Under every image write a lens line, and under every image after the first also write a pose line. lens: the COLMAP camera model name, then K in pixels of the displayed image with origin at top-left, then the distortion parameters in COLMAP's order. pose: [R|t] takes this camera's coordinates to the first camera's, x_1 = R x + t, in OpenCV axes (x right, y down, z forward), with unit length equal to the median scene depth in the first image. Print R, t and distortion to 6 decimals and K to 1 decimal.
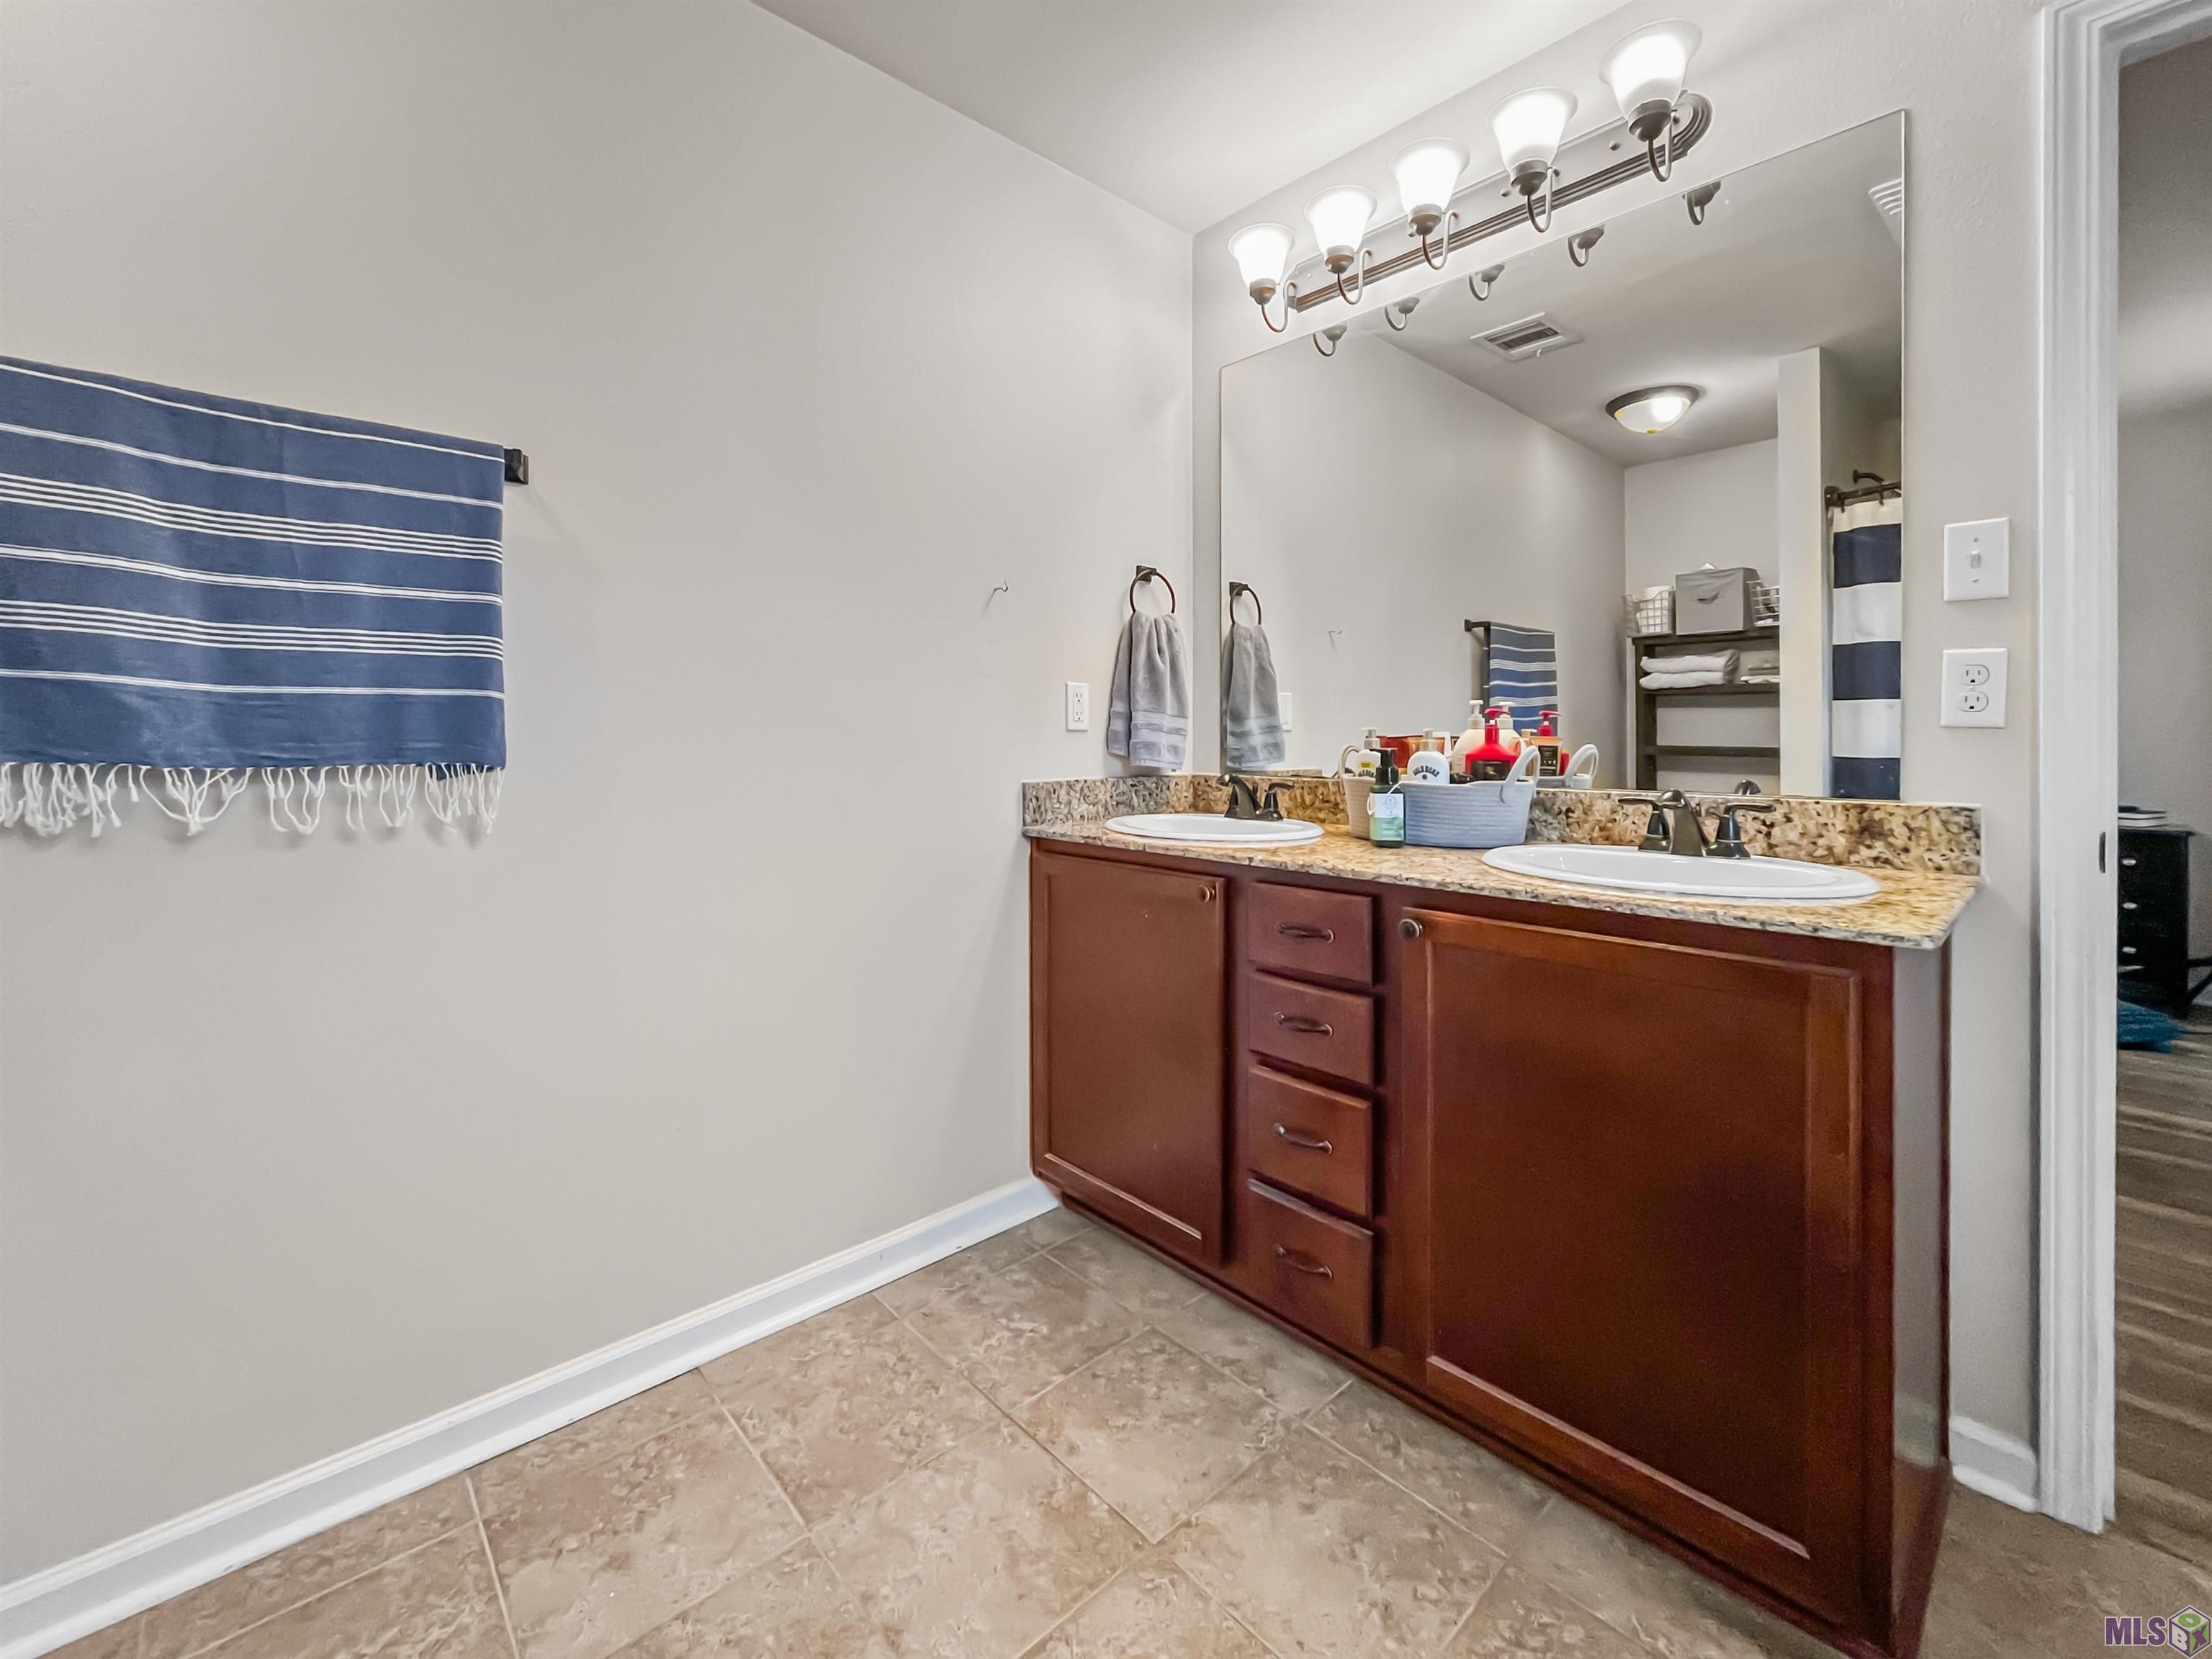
lens RADIAL K [[891.5, 0, 1173.4], [0, 891.5, 730.8], [0, 0, 1]] dist [-0.006326, 0.000460]
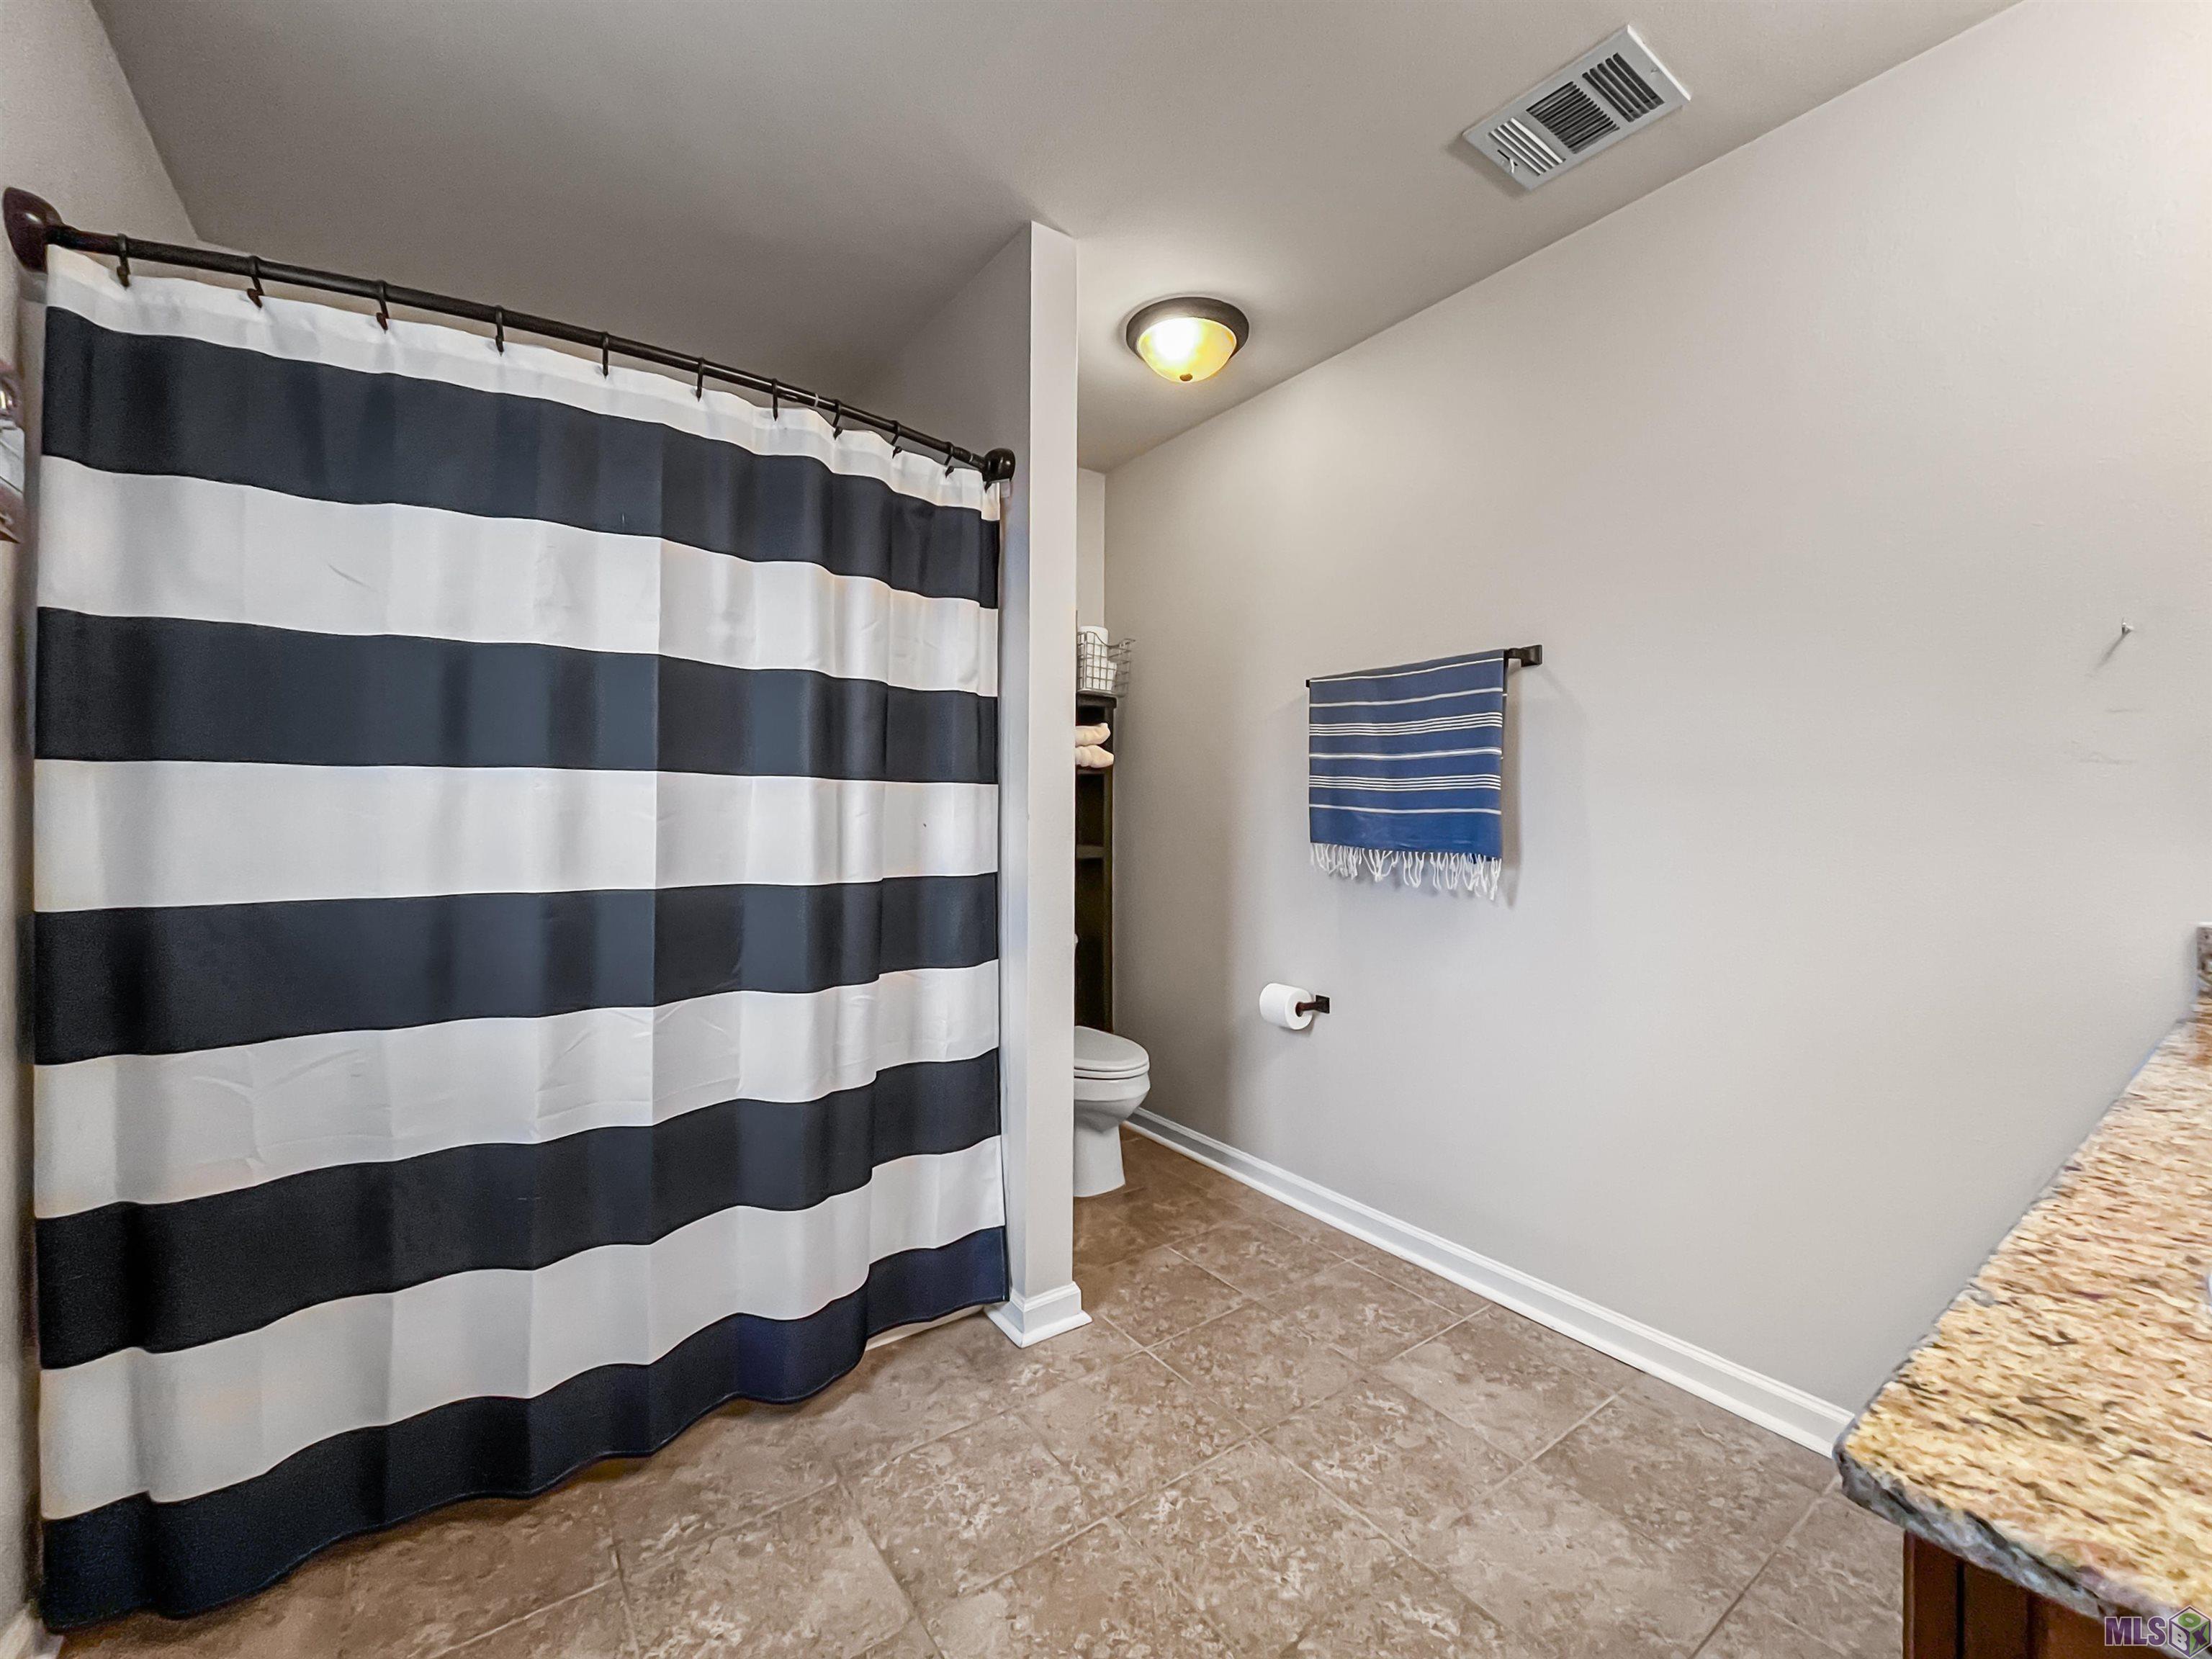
lens RADIAL K [[891.5, 0, 1105.2], [0, 891.5, 818.6], [0, 0, 1]] dist [-0.006326, 0.000460]
pose [[-0.115886, 0.000583, -0.993262, 0.946486], [-0.003667, 0.999993, 0.001015, -0.028730], [0.993256, 0.003759, -0.115883, 0.545172]]
